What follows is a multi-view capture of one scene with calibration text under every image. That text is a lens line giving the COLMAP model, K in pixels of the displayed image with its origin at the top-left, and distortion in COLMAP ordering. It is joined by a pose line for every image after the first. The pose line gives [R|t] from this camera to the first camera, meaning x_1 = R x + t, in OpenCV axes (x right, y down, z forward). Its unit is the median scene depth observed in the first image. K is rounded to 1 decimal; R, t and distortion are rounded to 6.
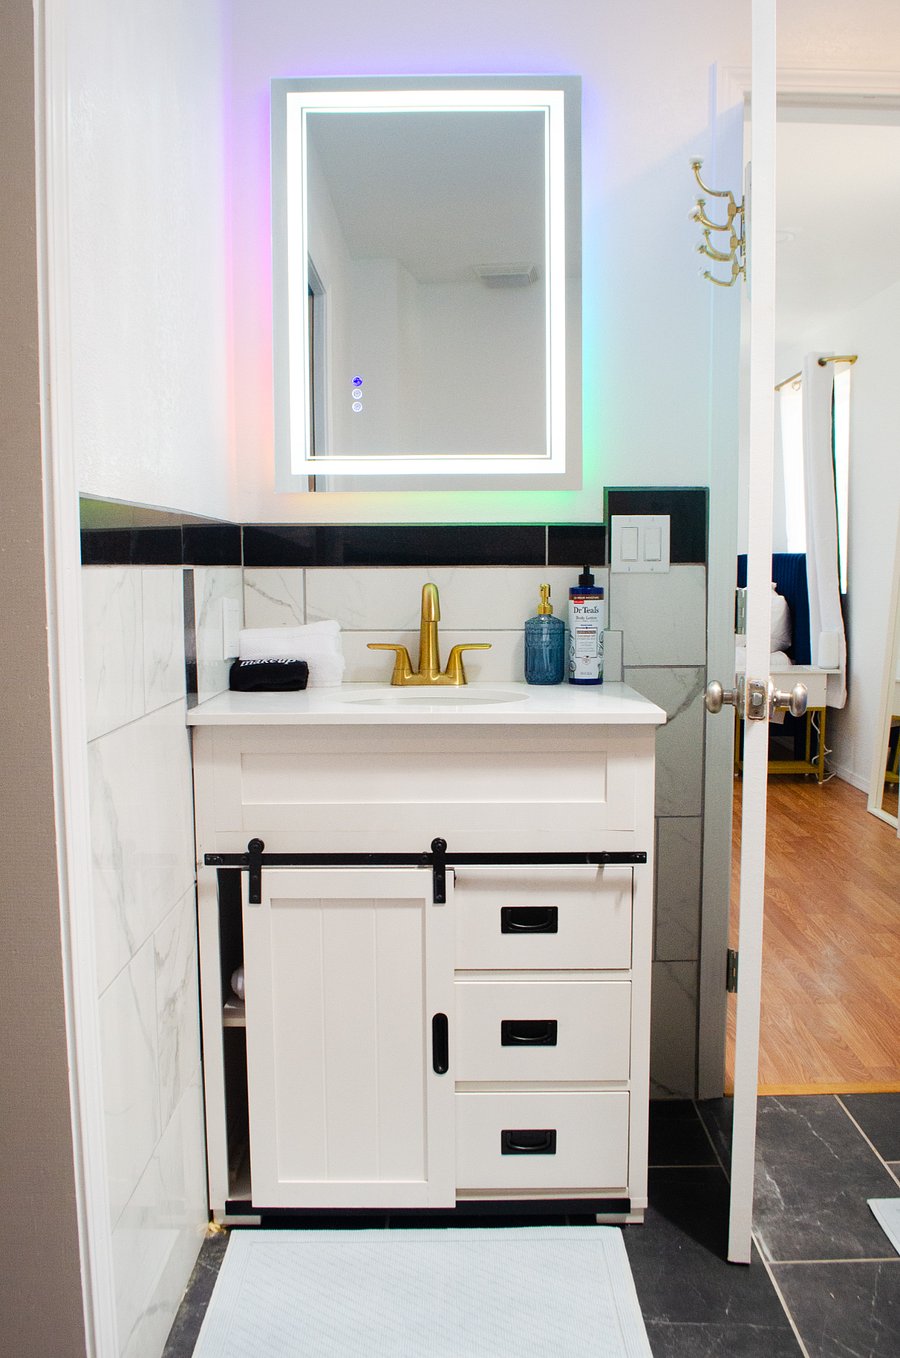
lens RADIAL K [[1154.3, 0, 450.0], [0, 1154.3, 679.0], [0, 0, 1]] dist [-0.010257, -0.011095]
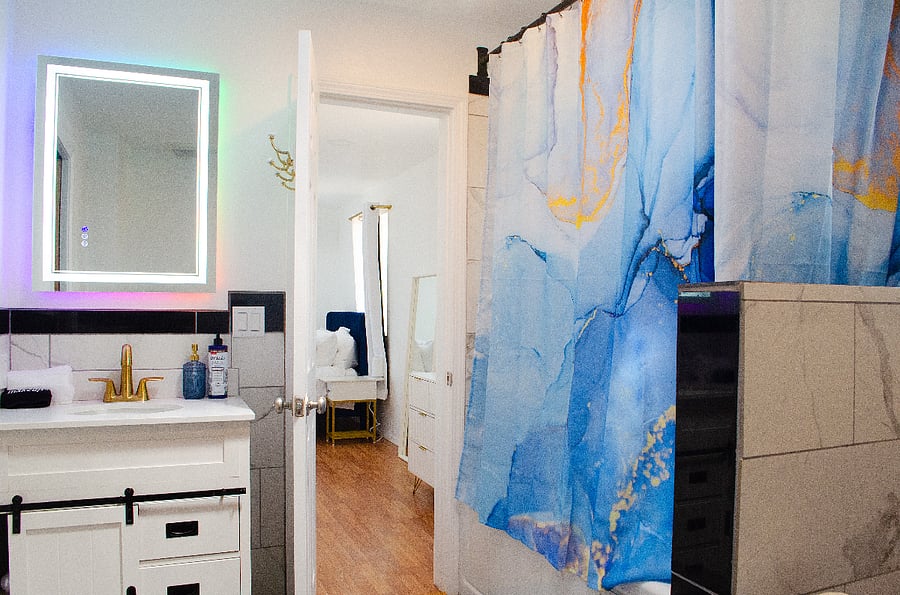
lens RADIAL K [[716.3, 0, 450.0], [0, 716.3, 318.9], [0, 0, 1]] dist [-0.069052, 0.008560]
pose [[0.925669, 0.006072, 0.378285, 0.031135], [0.026197, 0.996443, -0.080100, -0.020954], [-0.377426, 0.084056, 0.922217, -0.193425]]
